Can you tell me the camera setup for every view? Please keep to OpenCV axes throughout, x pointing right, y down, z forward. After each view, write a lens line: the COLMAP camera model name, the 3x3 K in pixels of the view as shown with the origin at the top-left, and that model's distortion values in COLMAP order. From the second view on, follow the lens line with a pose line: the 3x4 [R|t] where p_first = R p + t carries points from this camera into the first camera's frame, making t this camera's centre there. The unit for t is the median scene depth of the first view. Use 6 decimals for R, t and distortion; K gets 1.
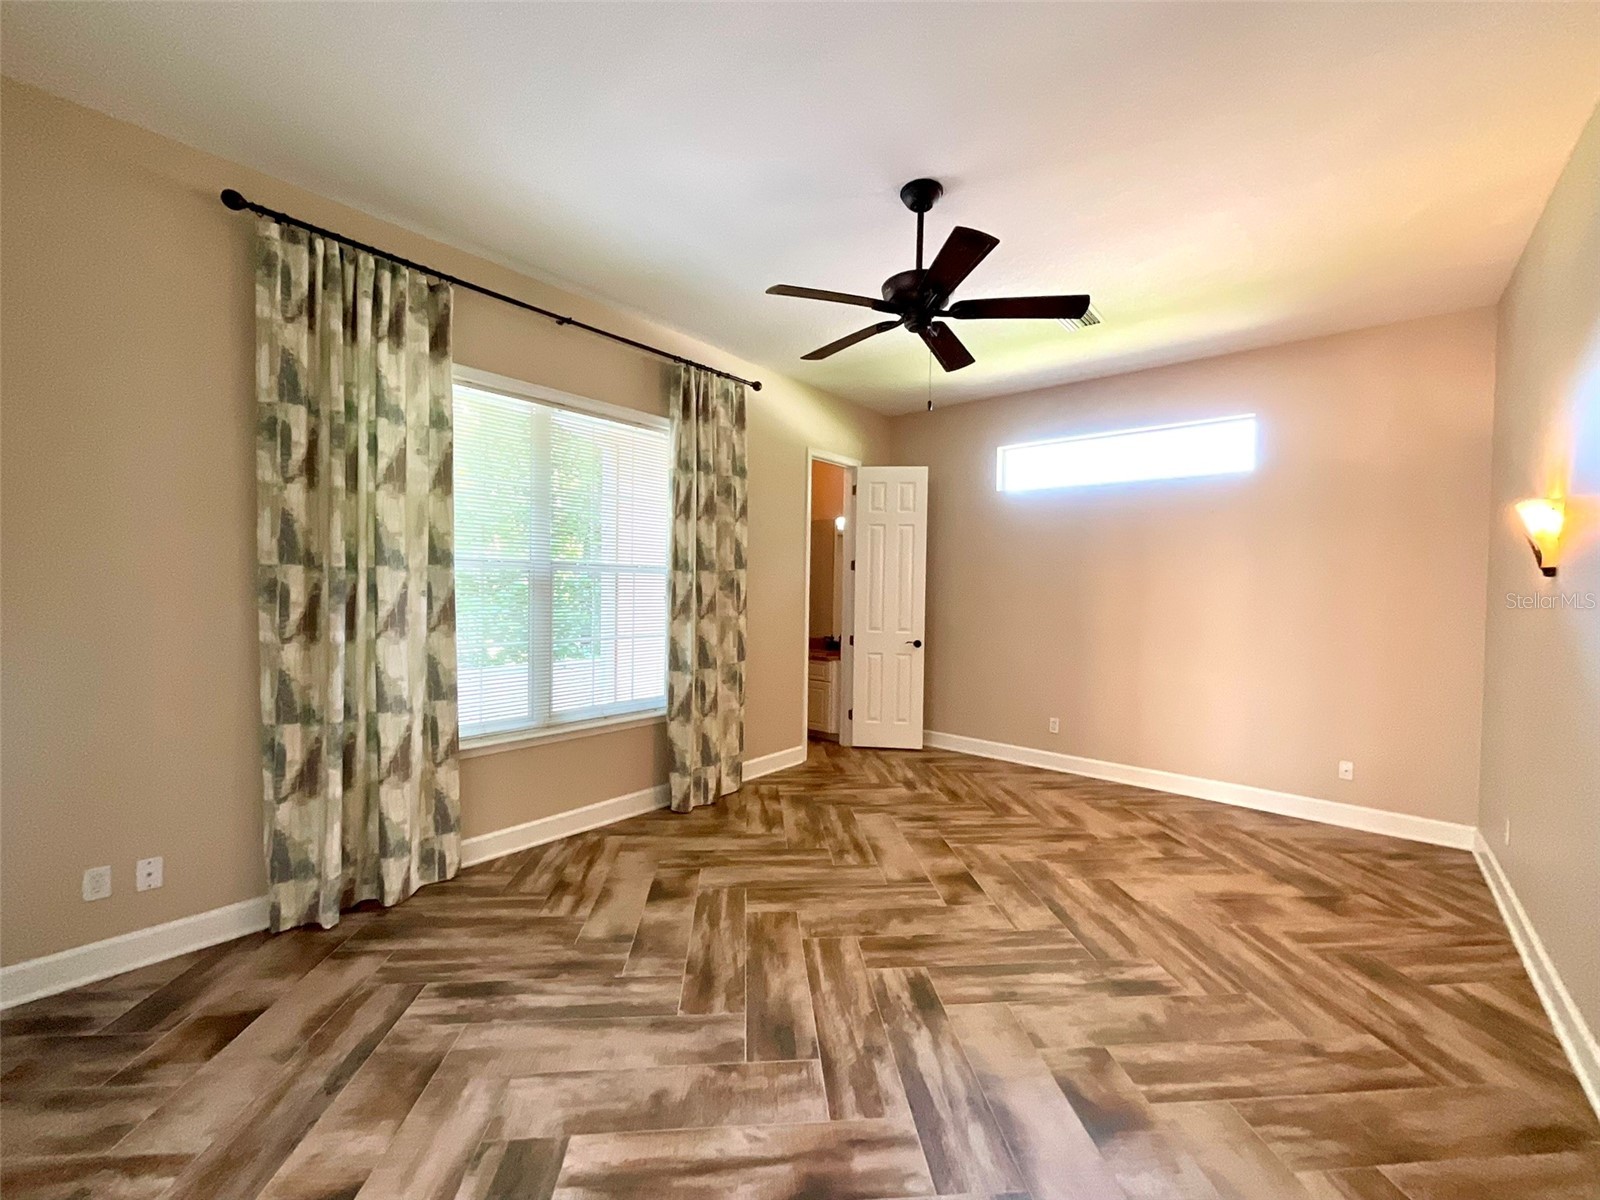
lens RADIAL K [[645.0, 0, 800.1], [0, 645.0, 604.5], [0, 0, 1]] dist [0.001774, -0.002325]
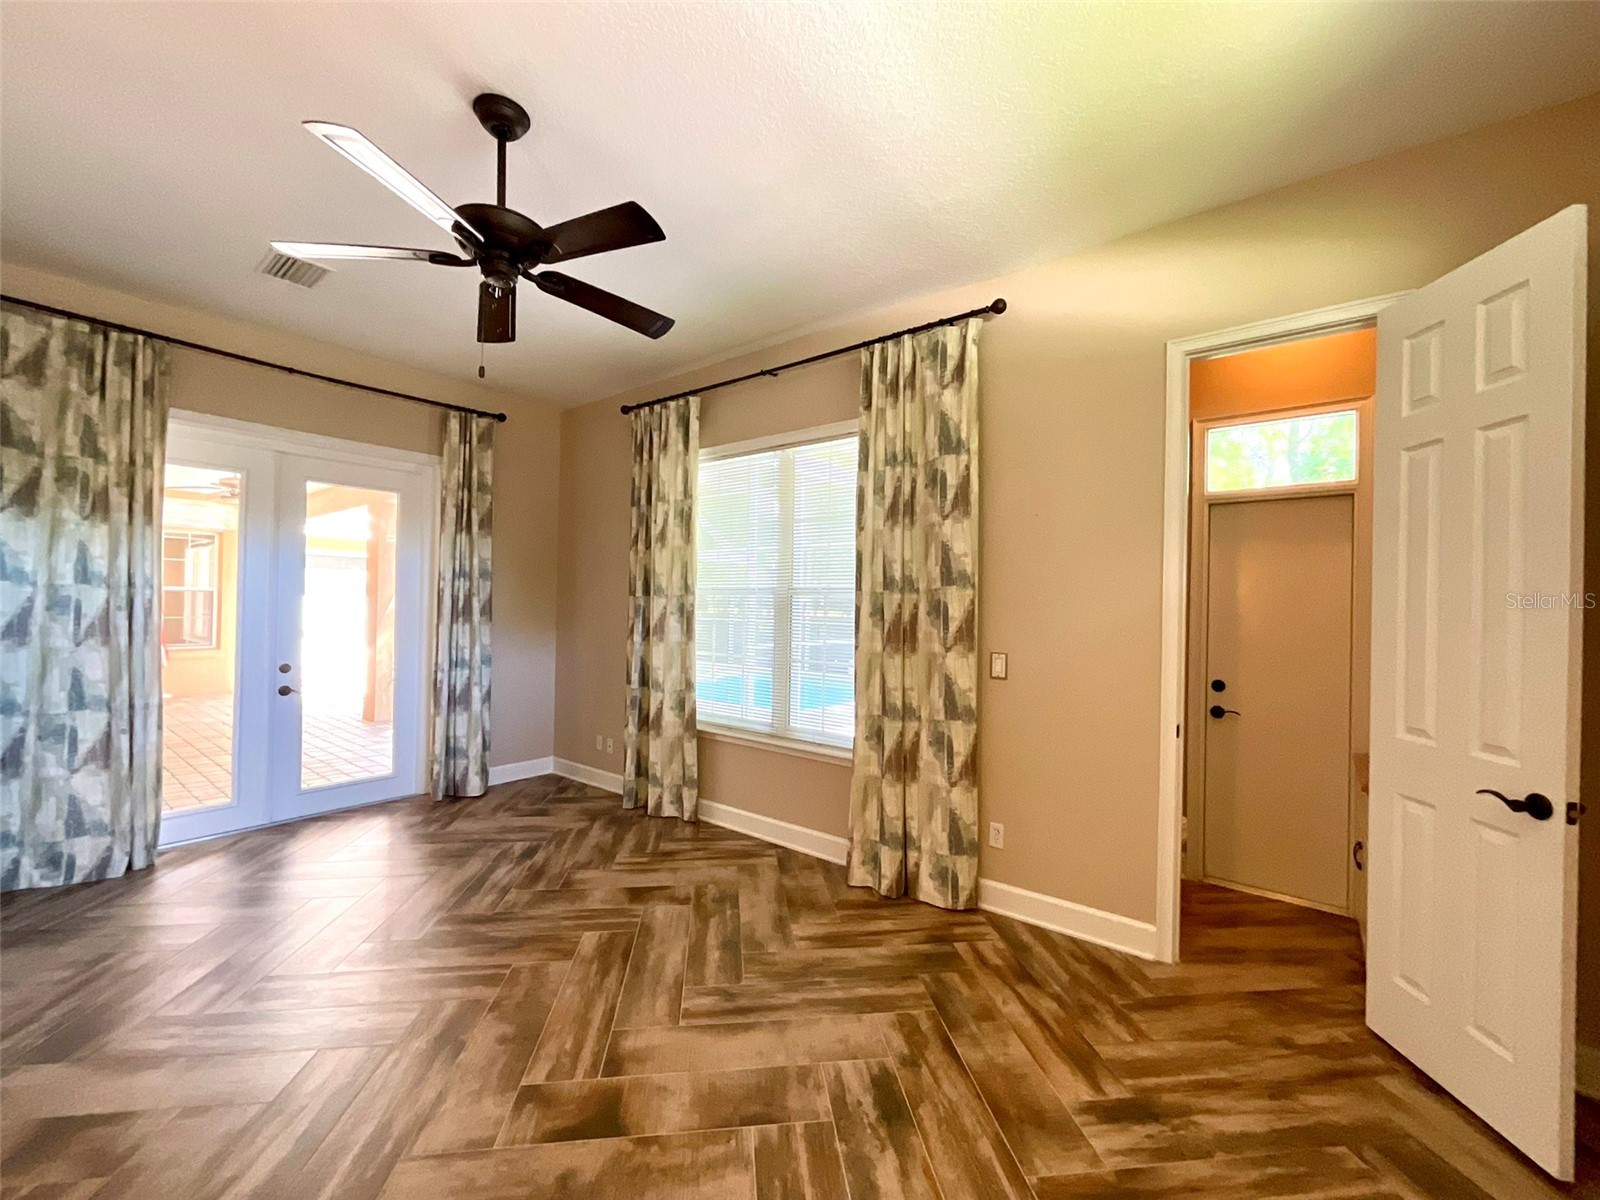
lens RADIAL K [[645.0, 0, 800.1], [0, 645.0, 604.5], [0, 0, 1]] dist [0.001774, -0.002325]
pose [[0.041627, -0.018491, -0.998962, 0.736024], [-0.047438, 0.998665, -0.020462, -0.016532], [0.998006, 0.048240, 0.040694, 1.004965]]
